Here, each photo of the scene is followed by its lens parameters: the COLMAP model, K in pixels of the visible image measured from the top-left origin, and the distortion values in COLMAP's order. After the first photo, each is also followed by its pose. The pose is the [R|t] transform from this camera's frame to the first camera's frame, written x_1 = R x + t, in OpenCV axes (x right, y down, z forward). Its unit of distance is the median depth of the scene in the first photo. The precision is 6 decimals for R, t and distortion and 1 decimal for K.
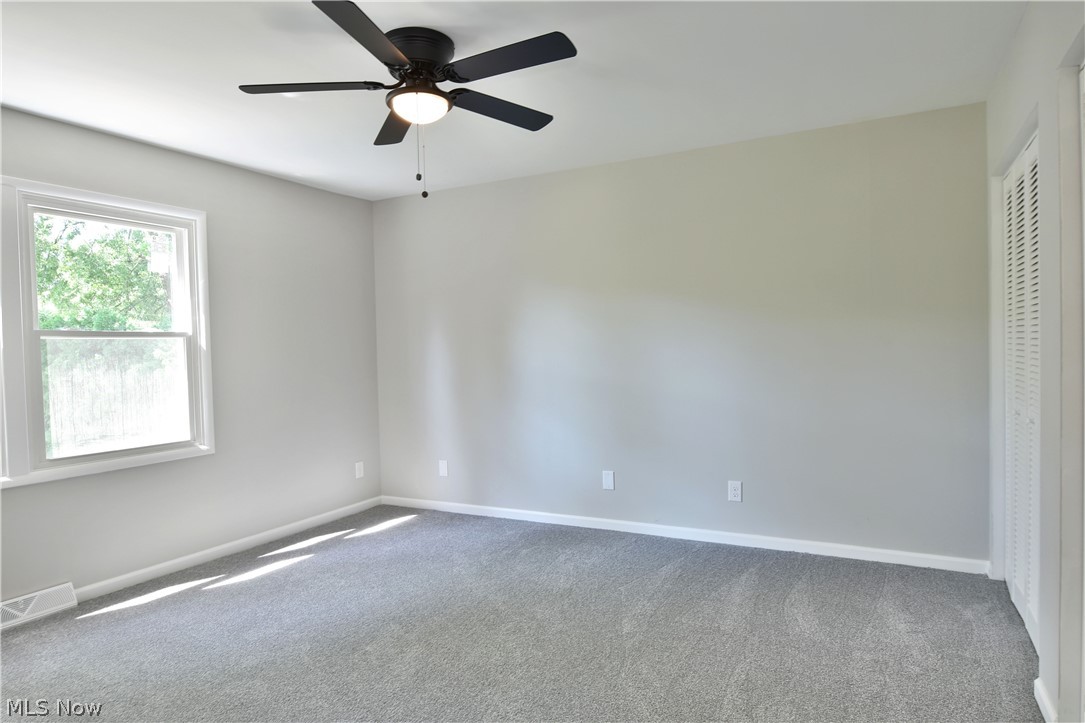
lens RADIAL K [[657.0, 0, 545.6], [0, 657.0, 369.8], [0, 0, 1]] dist [-0.012119, -0.006346]
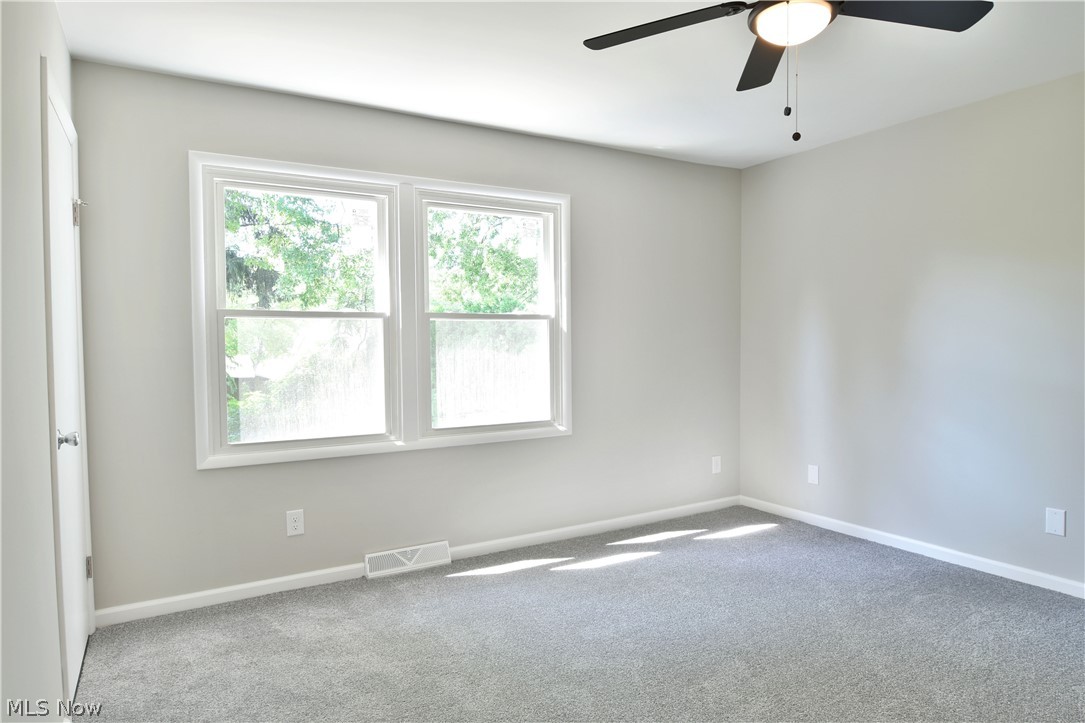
lens RADIAL K [[657.0, 0, 543.2], [0, 657.0, 364.9], [0, 0, 1]] dist [-0.012119, -0.006346]
pose [[0.848430, 0.037642, -0.527967, -0.013787], [-0.029306, 0.999279, 0.024151, -0.003875], [0.528496, -0.005017, 0.848921, 0.137295]]
